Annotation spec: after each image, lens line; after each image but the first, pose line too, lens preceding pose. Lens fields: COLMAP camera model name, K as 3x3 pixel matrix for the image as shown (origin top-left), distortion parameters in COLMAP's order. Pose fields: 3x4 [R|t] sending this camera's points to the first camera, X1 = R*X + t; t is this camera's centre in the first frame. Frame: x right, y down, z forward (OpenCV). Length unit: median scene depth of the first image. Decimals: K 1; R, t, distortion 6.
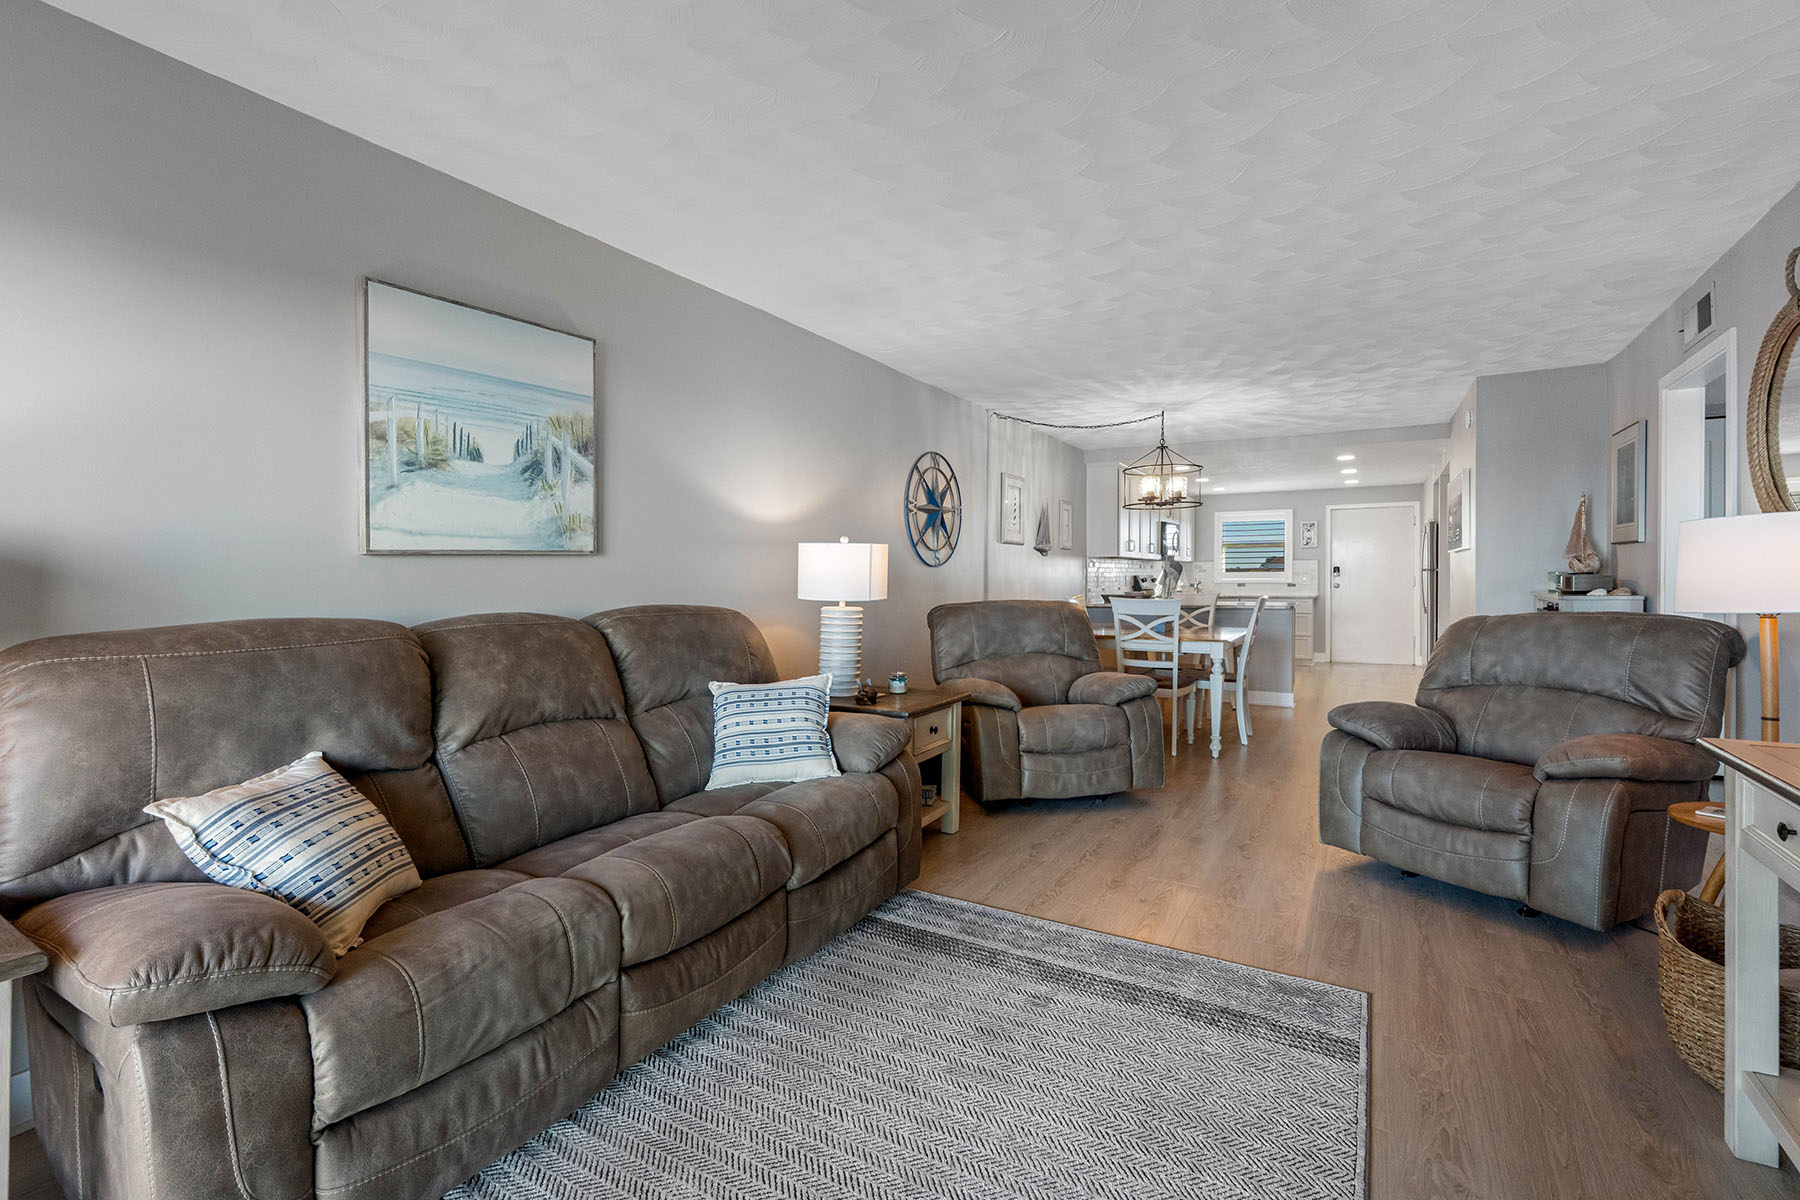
lens RADIAL K [[801.6, 0, 892.4], [0, 801.6, 586.2], [0, 0, 1]] dist [-0.002588, -0.000037]
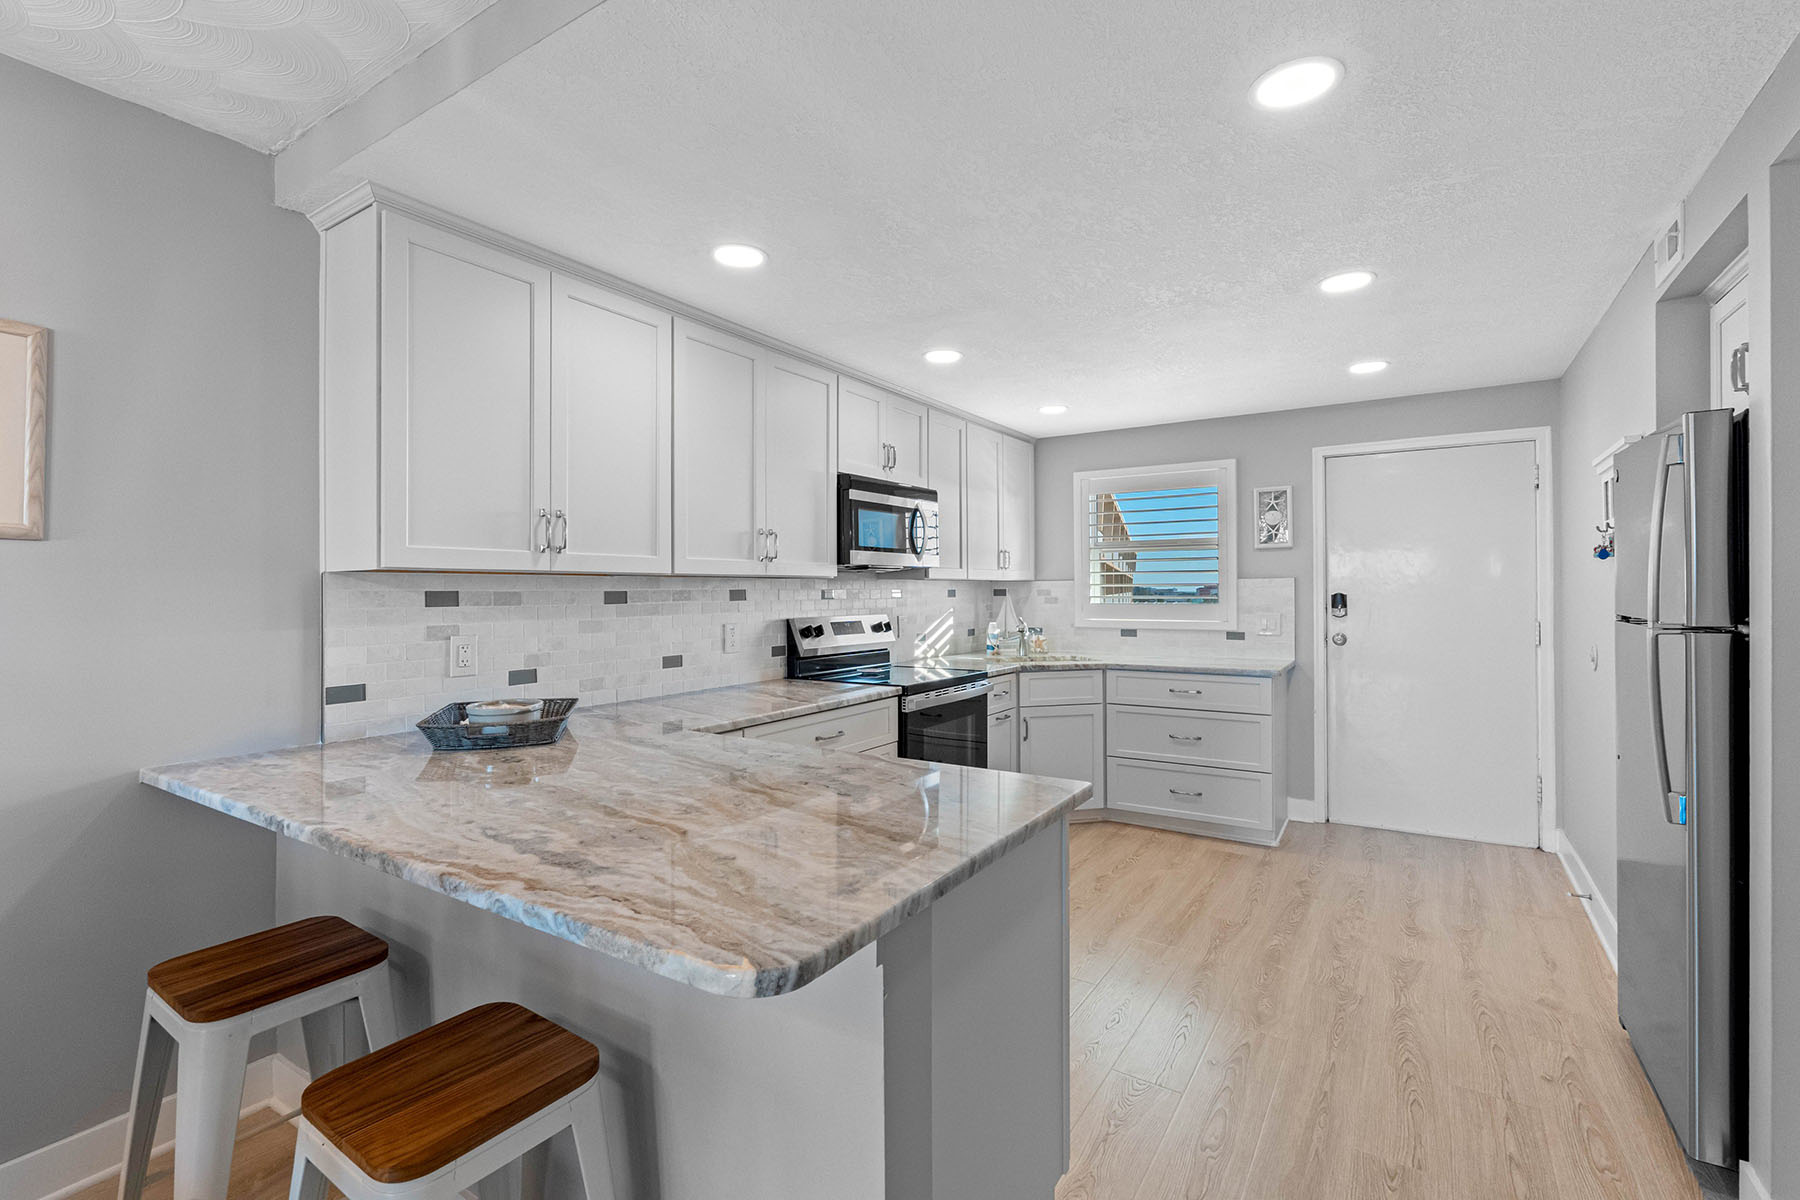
lens RADIAL K [[801.6, 0, 897.1], [0, 801.6, 593.9], [0, 0, 1]] dist [-0.002588, -0.000037]
pose [[0.999192, 0.002350, -0.040132, 1.103736], [-0.002613, 0.999976, -0.006494, -0.068843], [0.040116, 0.006593, 0.999173, 1.855904]]
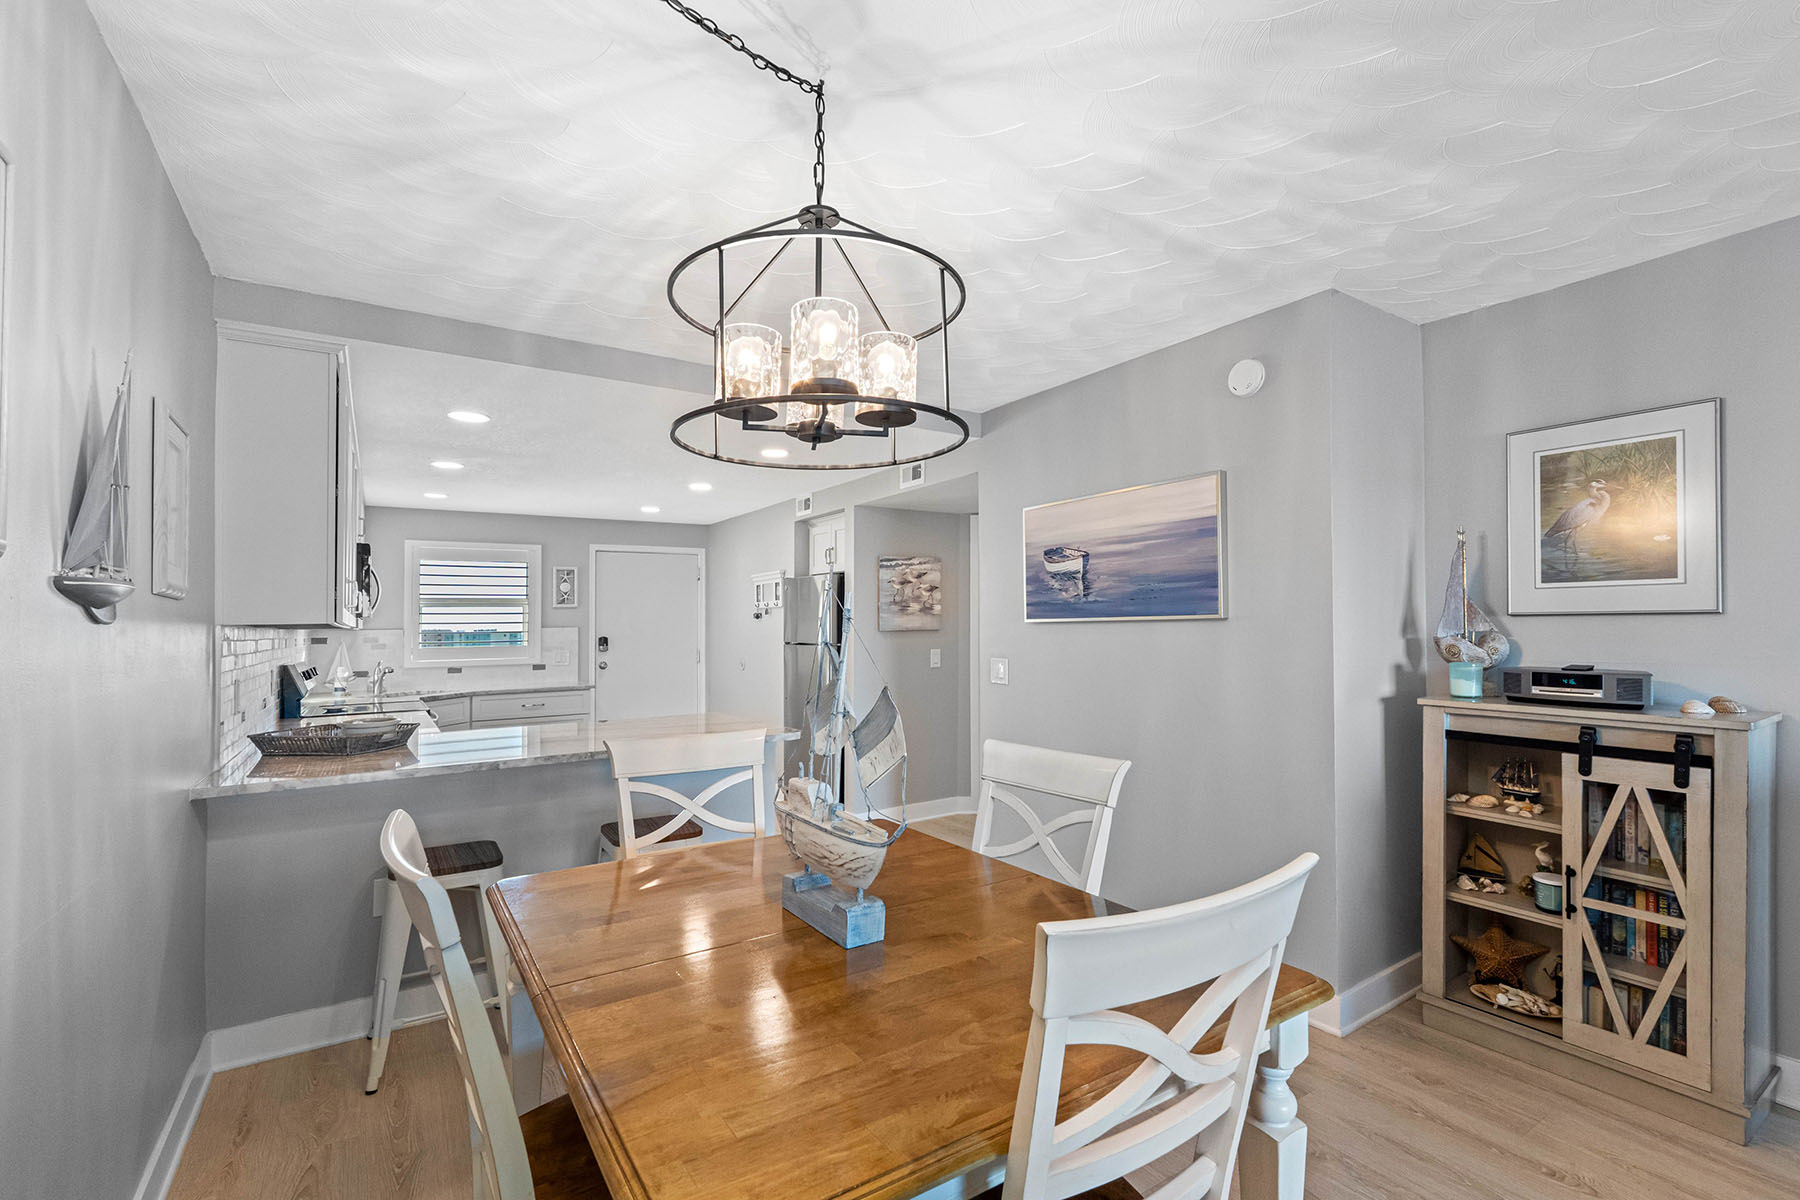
lens RADIAL K [[801.6, 0, 897.8], [0, 801.6, 594.7], [0, 0, 1]] dist [-0.002588, -0.000037]
pose [[0.447665, 0.036890, 0.893440, 0.207143], [0.021450, 0.998418, -0.051972, -0.064400], [-0.893944, 0.042431, 0.446165, 1.552638]]
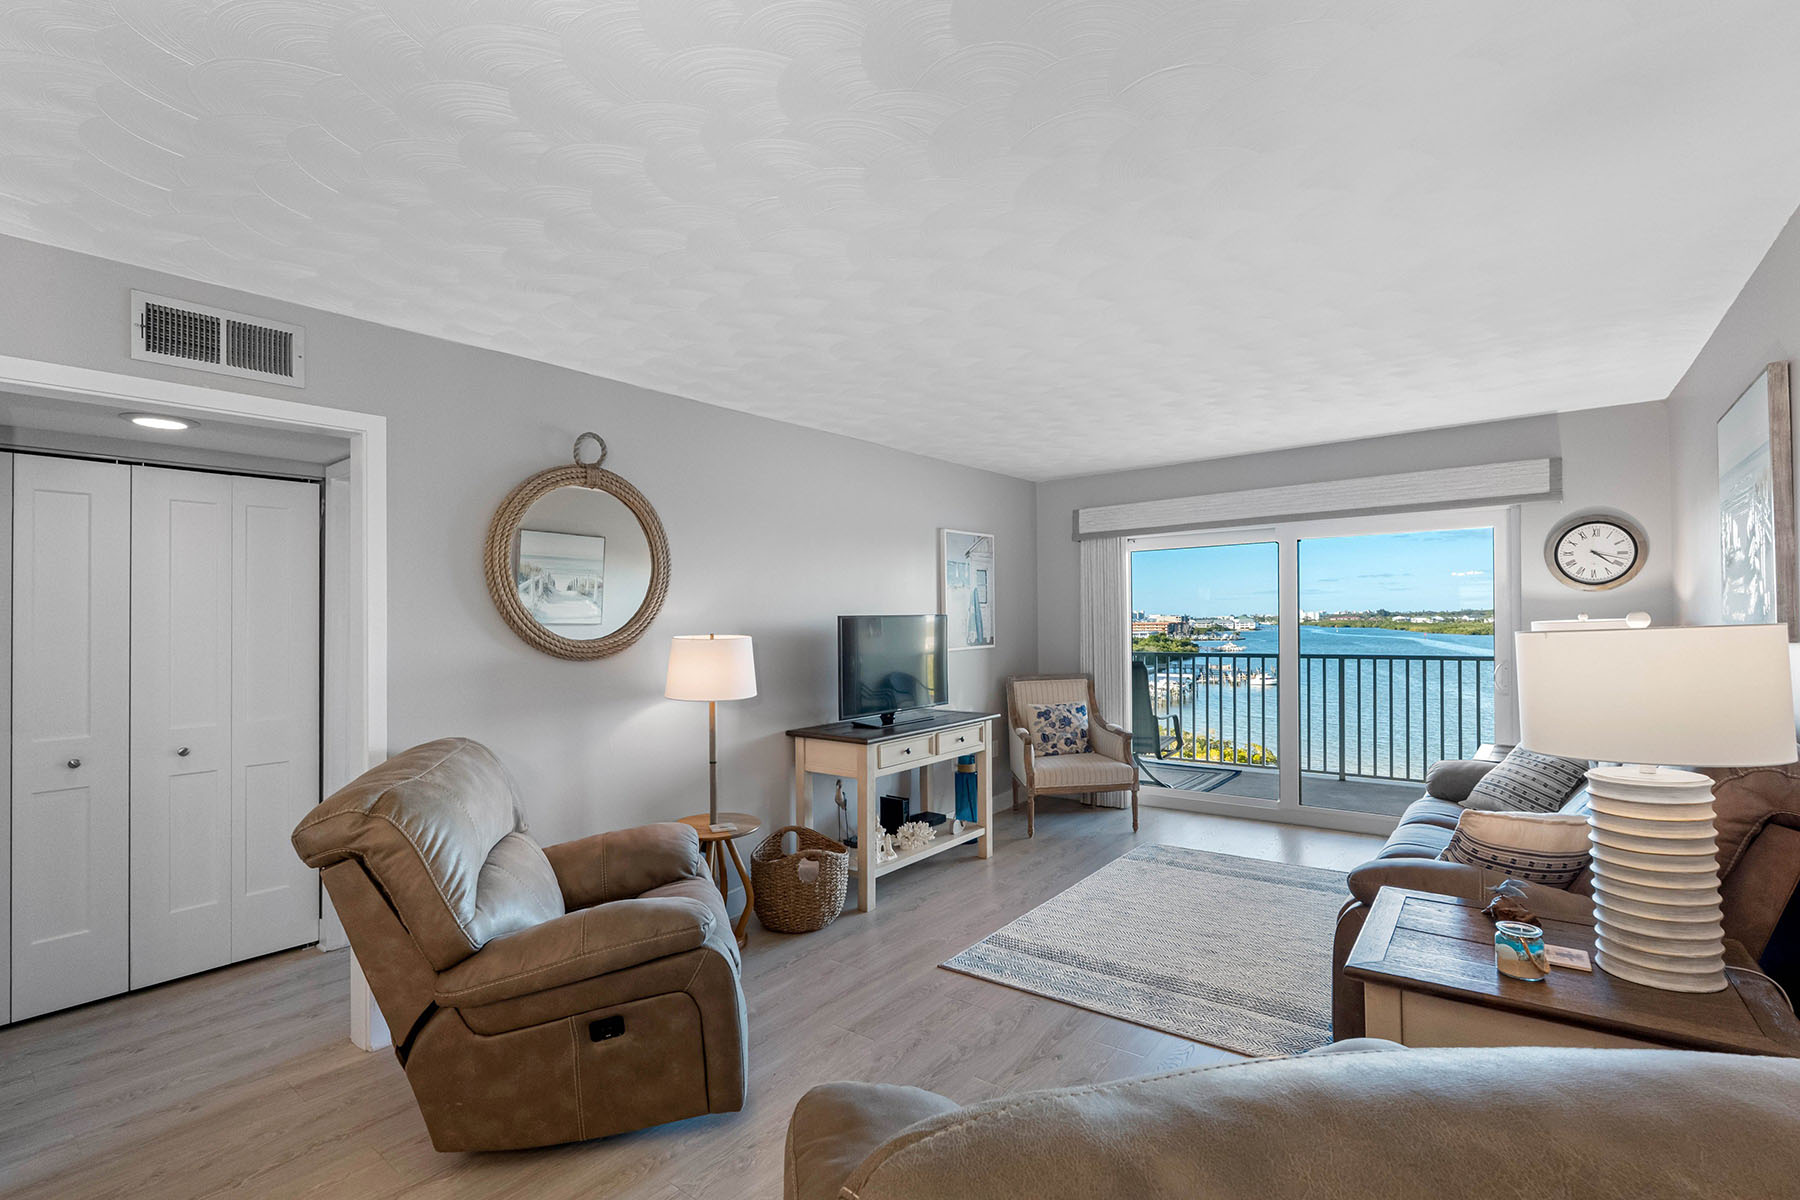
lens RADIAL K [[801.6, 0, 914.4], [0, 801.6, 604.2], [0, 0, 1]] dist [-0.002588, -0.000037]
pose [[-0.992932, 0.027576, 0.115435, 0.319397], [0.026548, 0.999593, -0.010439, -0.082808], [-0.115675, -0.007301, -0.993260, 1.666215]]
